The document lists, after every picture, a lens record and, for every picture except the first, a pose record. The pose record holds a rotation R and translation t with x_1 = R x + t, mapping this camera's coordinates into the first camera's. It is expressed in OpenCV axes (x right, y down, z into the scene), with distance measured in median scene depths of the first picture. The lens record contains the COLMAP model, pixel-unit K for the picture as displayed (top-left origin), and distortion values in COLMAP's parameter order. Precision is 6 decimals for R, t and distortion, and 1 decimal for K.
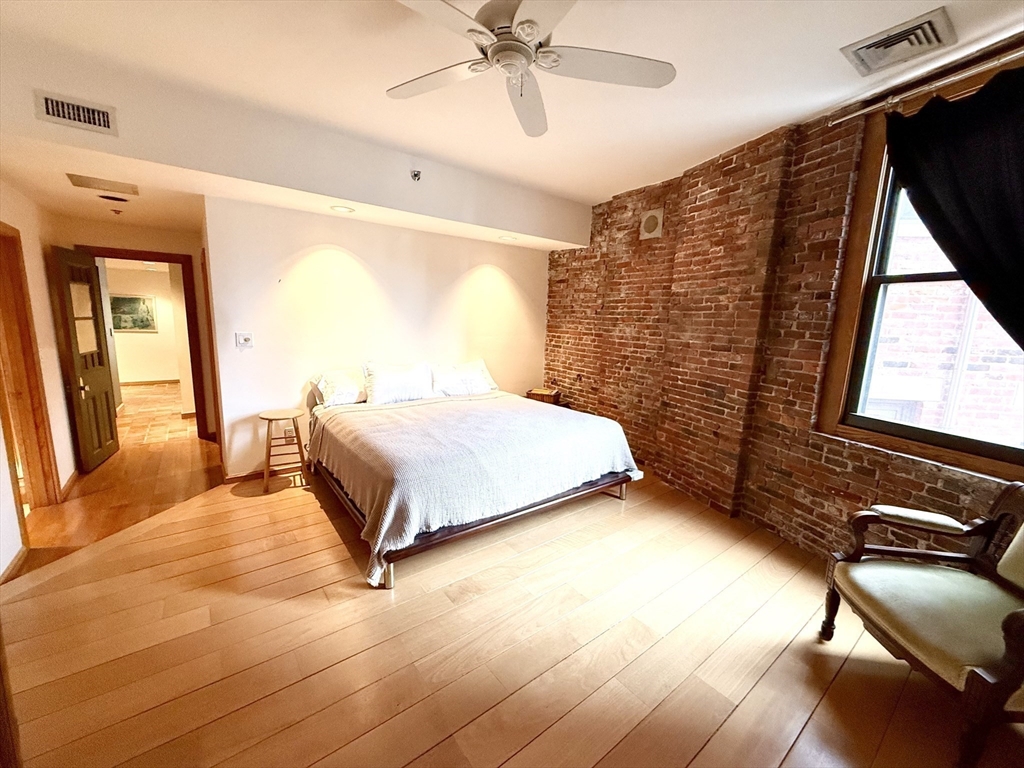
lens RADIAL K [[409.4, 0, 509.5], [0, 409.4, 383.1], [0, 0, 1]] dist [0.000506, -0.000318]
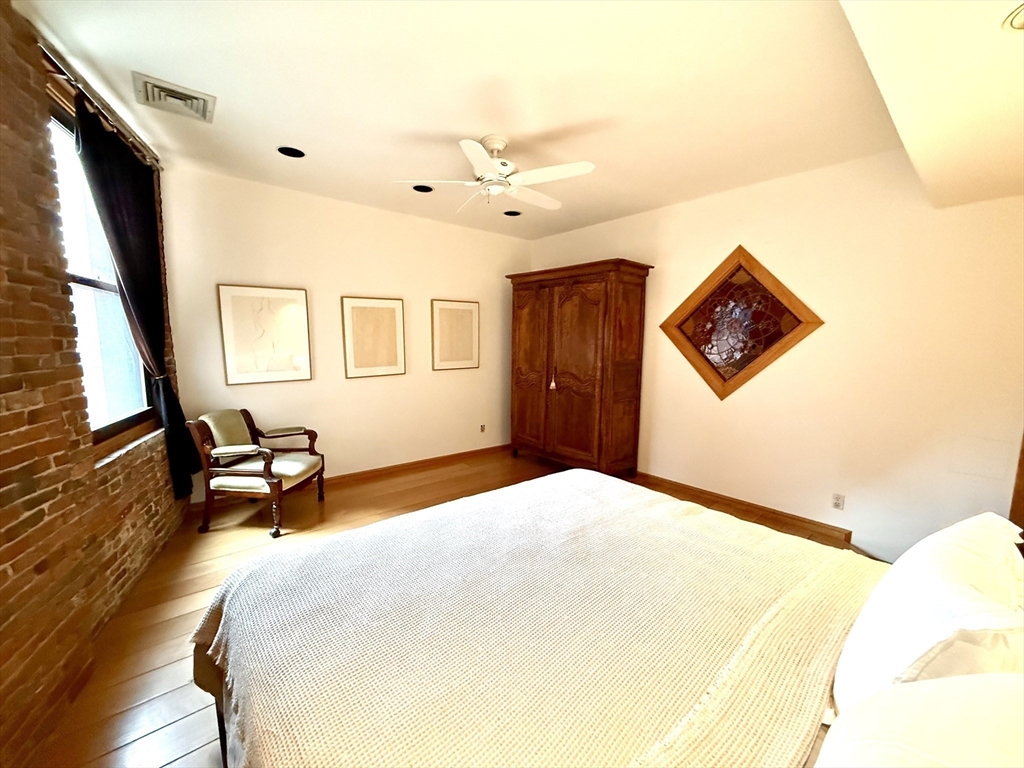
lens RADIAL K [[409.4, 0, 512.2], [0, 409.4, 385.5], [0, 0, 1]] dist [0.000506, -0.000318]
pose [[-0.996730, -0.031664, -0.074346, 0.012798], [-0.050167, 0.963734, 0.262108, -0.198553], [0.063350, 0.264980, -0.962171, 1.275948]]
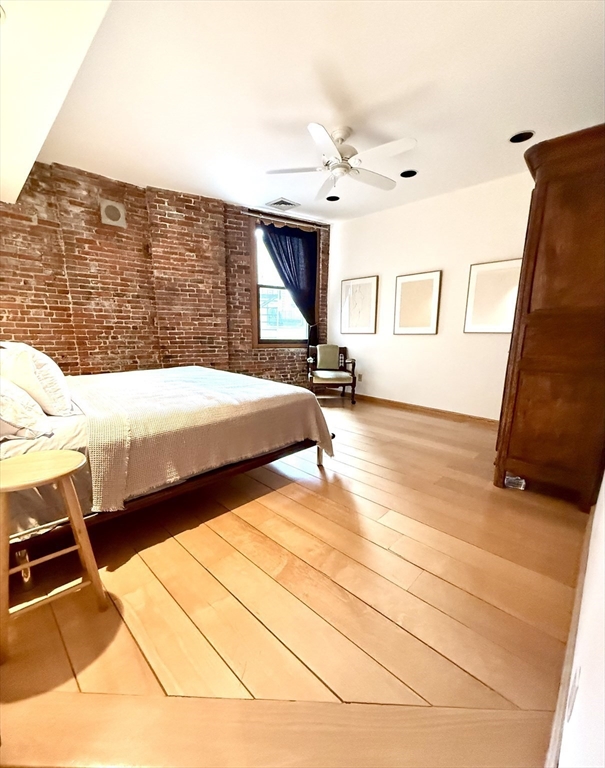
lens RADIAL K [[329.7, 0, 300.9], [0, 329.7, 401.0], [0, 0, 1]] dist [0.002222, -0.000008]
pose [[-0.149872, -0.246075, 0.957594, -0.880484], [0.135159, 0.954341, 0.266393, -0.048783], [-0.979423, 0.169353, -0.109770, 0.720110]]
